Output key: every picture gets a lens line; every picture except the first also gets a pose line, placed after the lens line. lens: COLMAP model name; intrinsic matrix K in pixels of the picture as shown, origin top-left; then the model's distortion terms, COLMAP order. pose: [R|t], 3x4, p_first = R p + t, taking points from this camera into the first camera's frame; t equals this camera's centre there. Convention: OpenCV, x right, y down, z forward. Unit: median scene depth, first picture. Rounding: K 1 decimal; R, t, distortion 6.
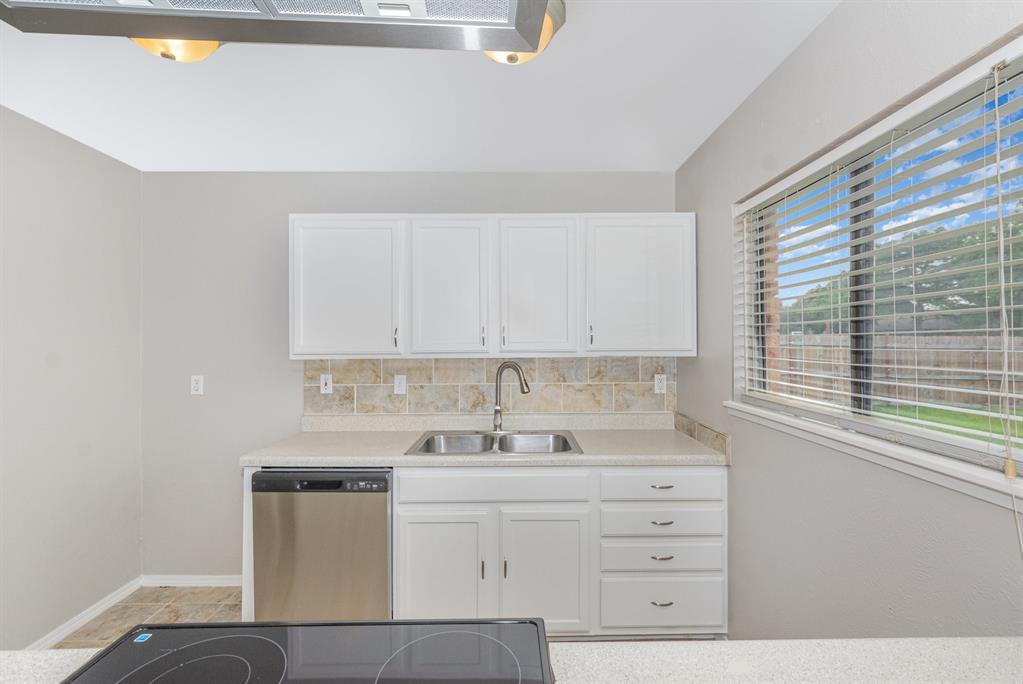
lens RADIAL K [[449.2, 0, 511.5], [0, 449.2, 342.0], [0, 0, 1]] dist [0.002309, 0.000086]
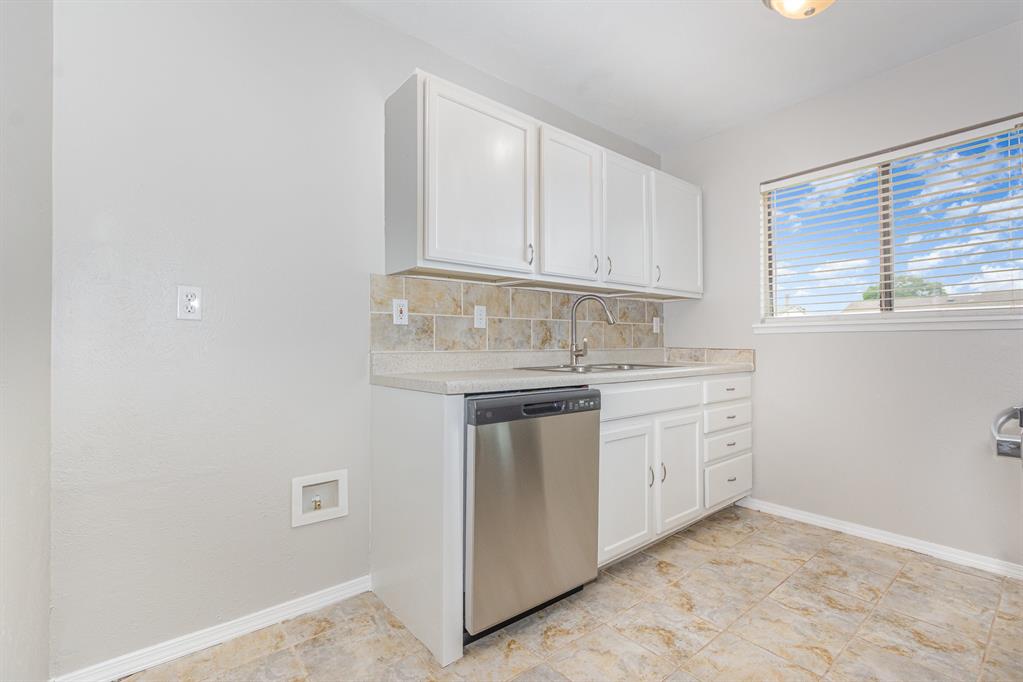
lens RADIAL K [[449.2, 0, 511.5], [0, 449.2, 341.0], [0, 0, 1]] dist [0.002309, 0.000086]
pose [[0.782499, 0.008463, 0.622595, -0.736248], [0.001990, 0.999869, -0.016091, 0.154820], [-0.622649, 0.013830, 0.782379, 0.290125]]
